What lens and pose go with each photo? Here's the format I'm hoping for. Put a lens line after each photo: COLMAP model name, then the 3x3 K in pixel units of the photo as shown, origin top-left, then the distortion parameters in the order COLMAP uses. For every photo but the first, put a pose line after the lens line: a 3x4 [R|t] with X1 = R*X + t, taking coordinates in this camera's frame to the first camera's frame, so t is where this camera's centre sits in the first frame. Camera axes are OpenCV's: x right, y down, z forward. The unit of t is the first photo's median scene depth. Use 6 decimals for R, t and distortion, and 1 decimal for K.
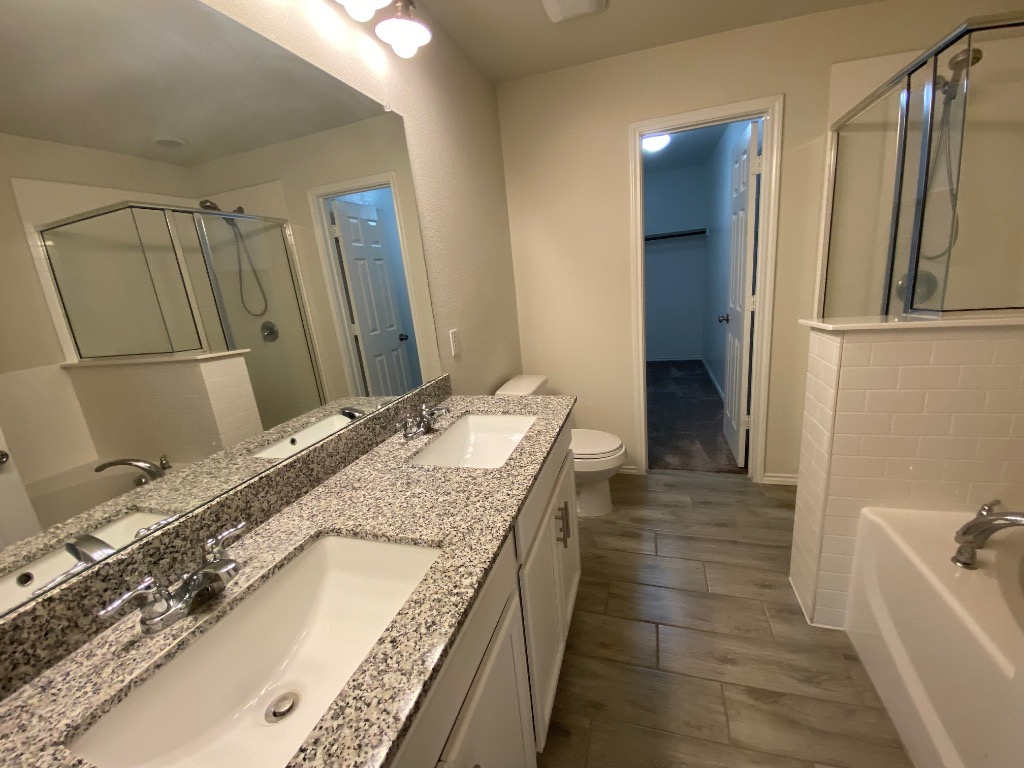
lens RADIAL K [[414.2, 0, 513.3], [0, 414.2, 383.4], [0, 0, 1]] dist [0.030596, -0.025699]
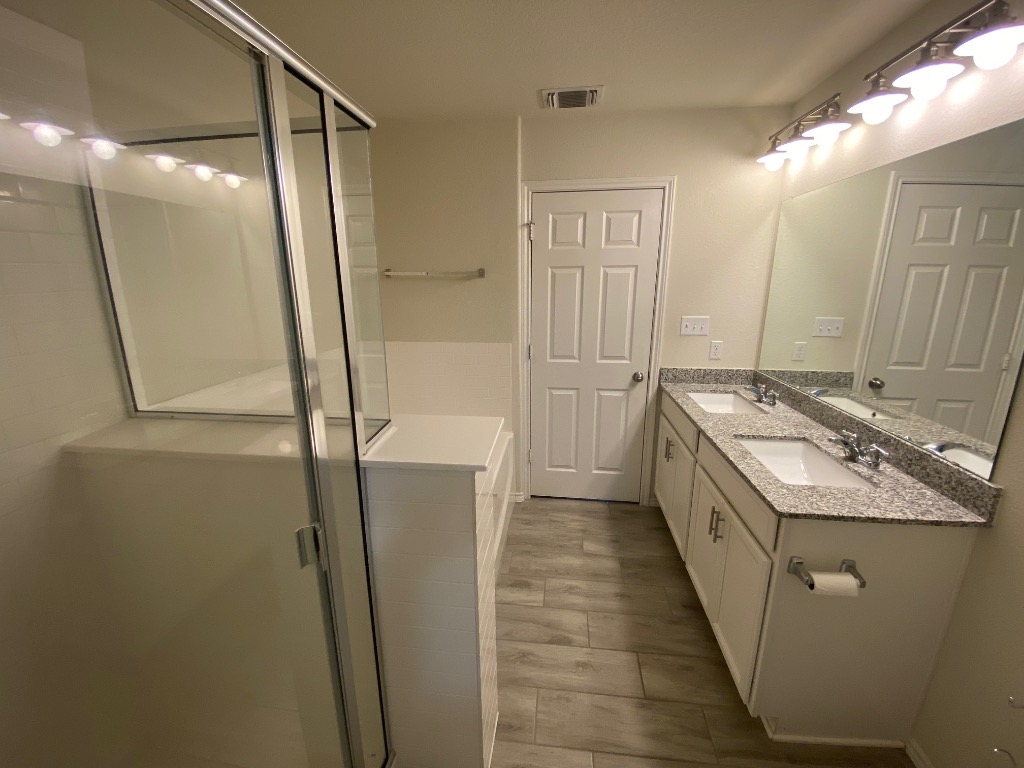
lens RADIAL K [[414.2, 0, 513.3], [0, 414.2, 383.4], [0, 0, 1]] dist [0.030596, -0.025699]
pose [[-0.976913, 0.142739, -0.158956, 1.490906], [0.047709, 0.871011, 0.488941, -1.174272], [0.208243, 0.470069, -0.857712, 3.062667]]
